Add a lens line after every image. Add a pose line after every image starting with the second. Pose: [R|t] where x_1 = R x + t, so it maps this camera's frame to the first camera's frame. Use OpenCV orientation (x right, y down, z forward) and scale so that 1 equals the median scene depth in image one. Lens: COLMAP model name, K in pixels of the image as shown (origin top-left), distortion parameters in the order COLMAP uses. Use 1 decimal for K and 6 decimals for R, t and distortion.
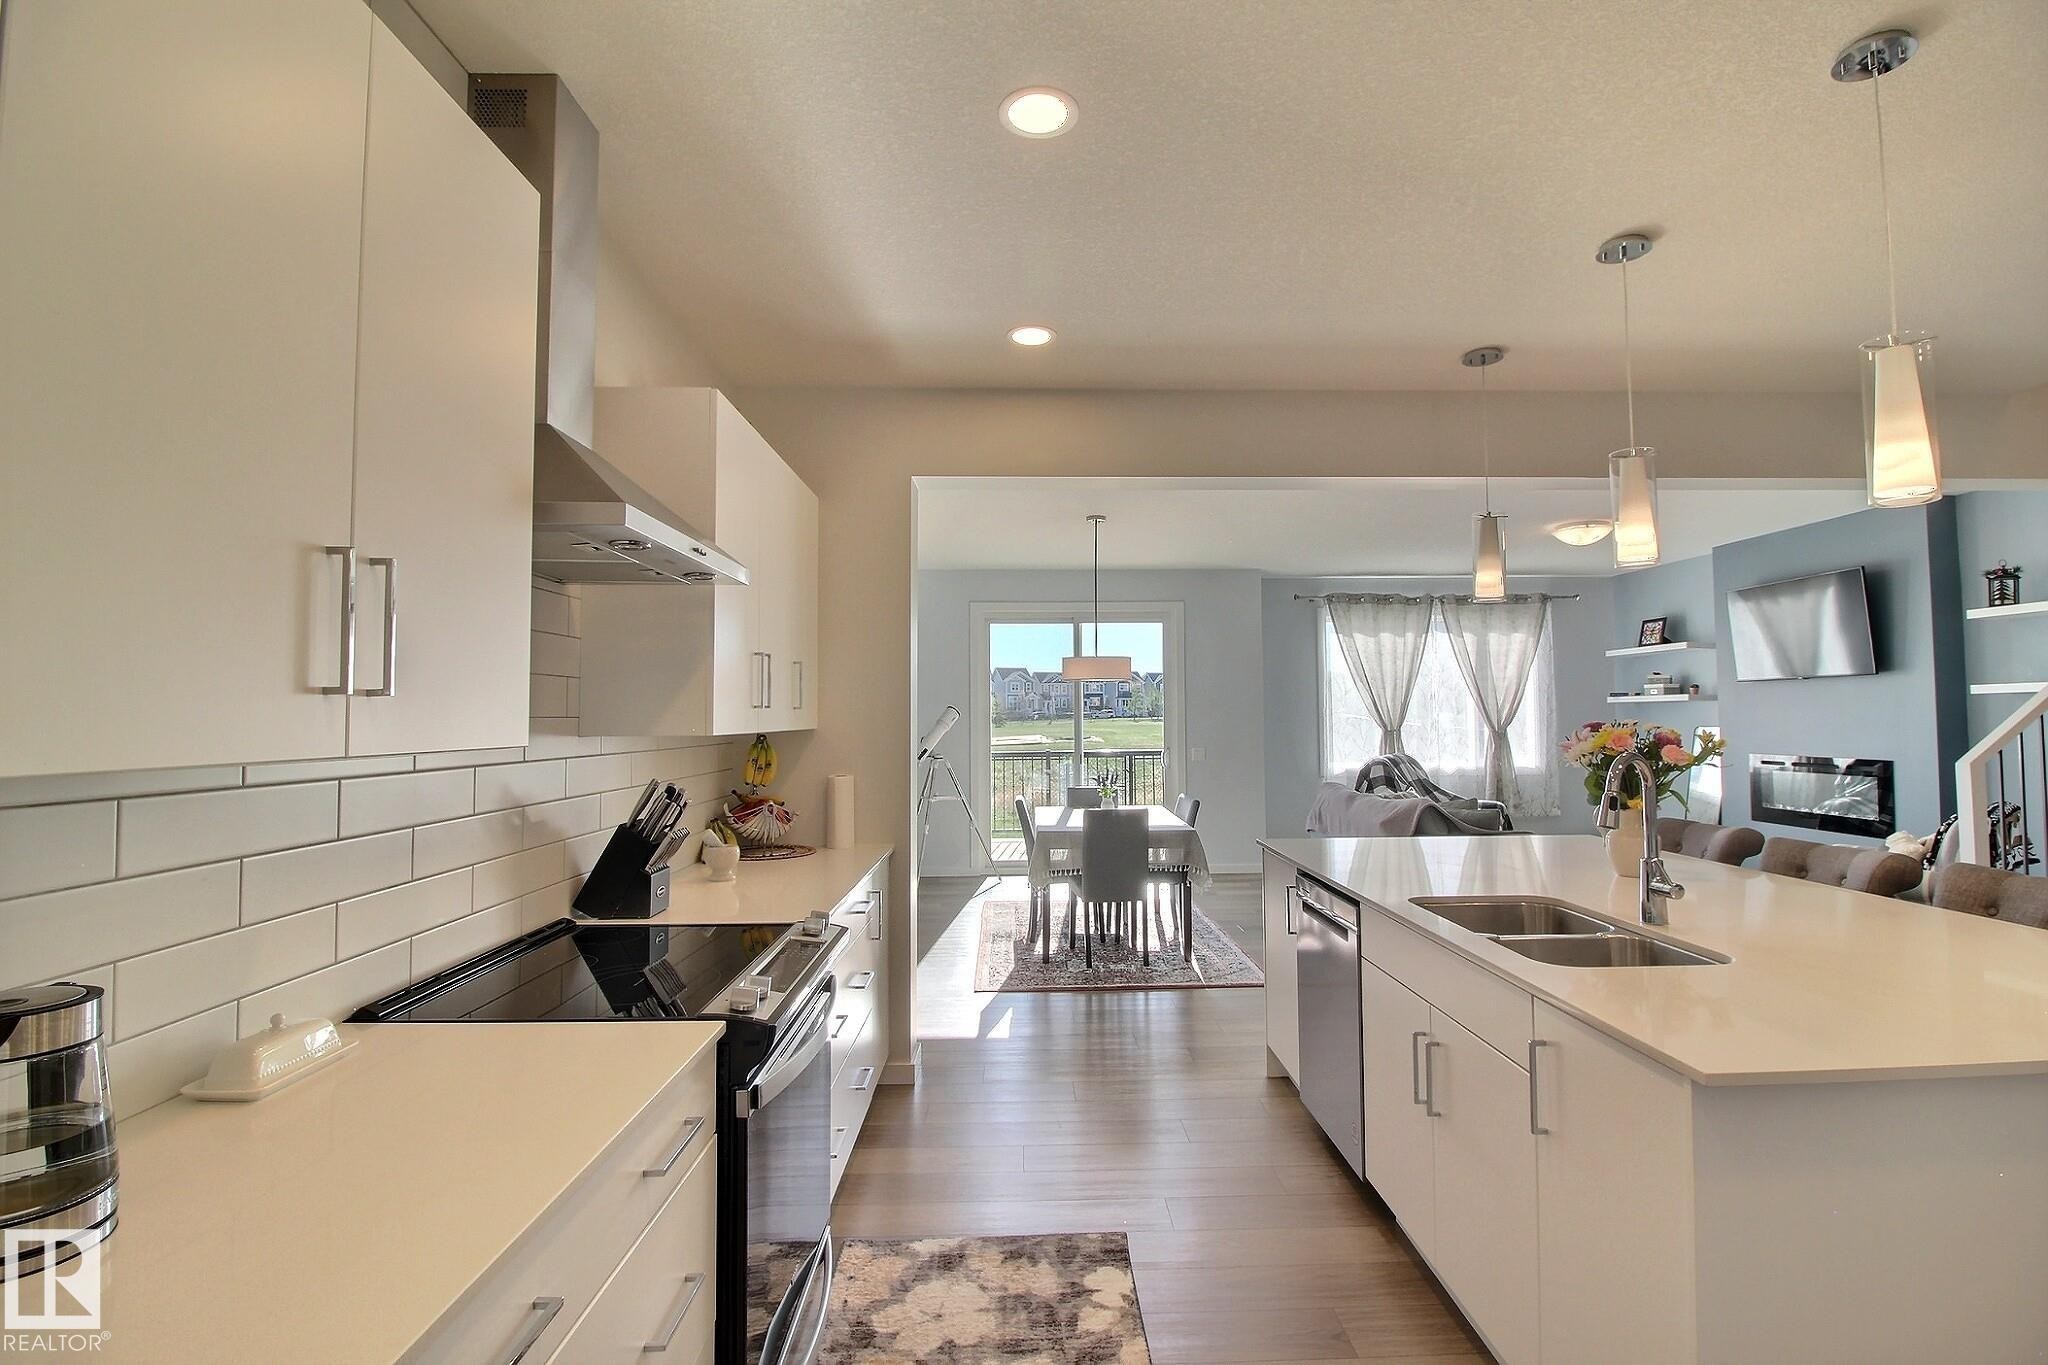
lens RADIAL K [[948.0, 0, 1051.3], [0, 948.0, 672.3], [0, 0, 1]] dist [-0.000555, -0.012802]
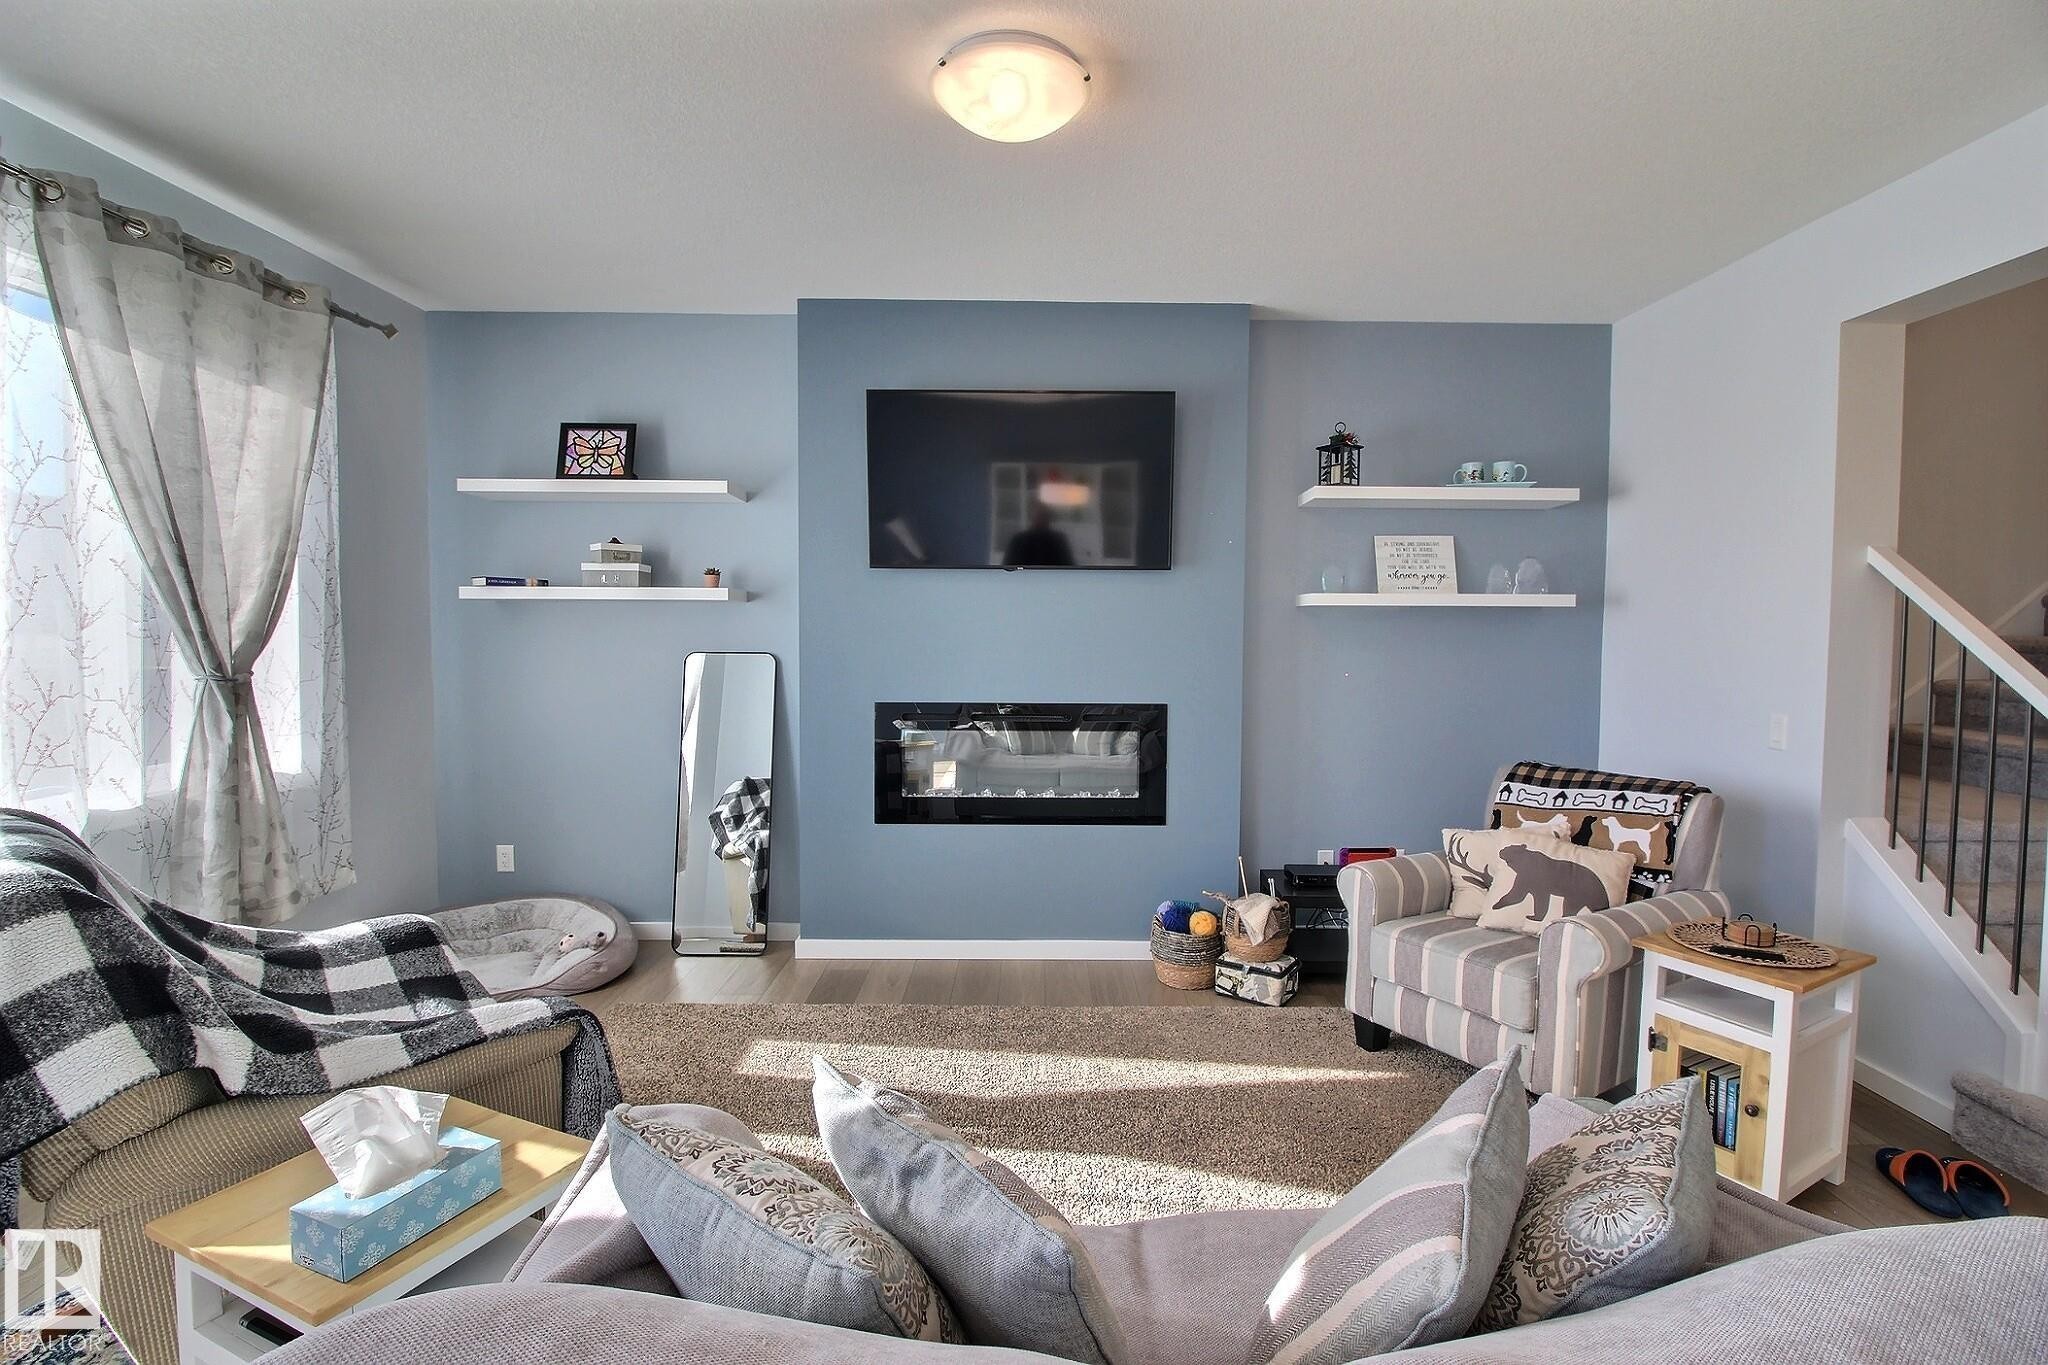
lens RADIAL K [[959.8, 0, 1067.5], [0, 959.8, 670.4], [0, 0, 1]] dist [-0.017442, -0.000307]
pose [[0.011804, -0.045639, 0.998888, 0.232836], [-0.052814, 0.997535, 0.046201, 0.044693], [-0.998535, -0.053301, 0.009364, 1.077588]]
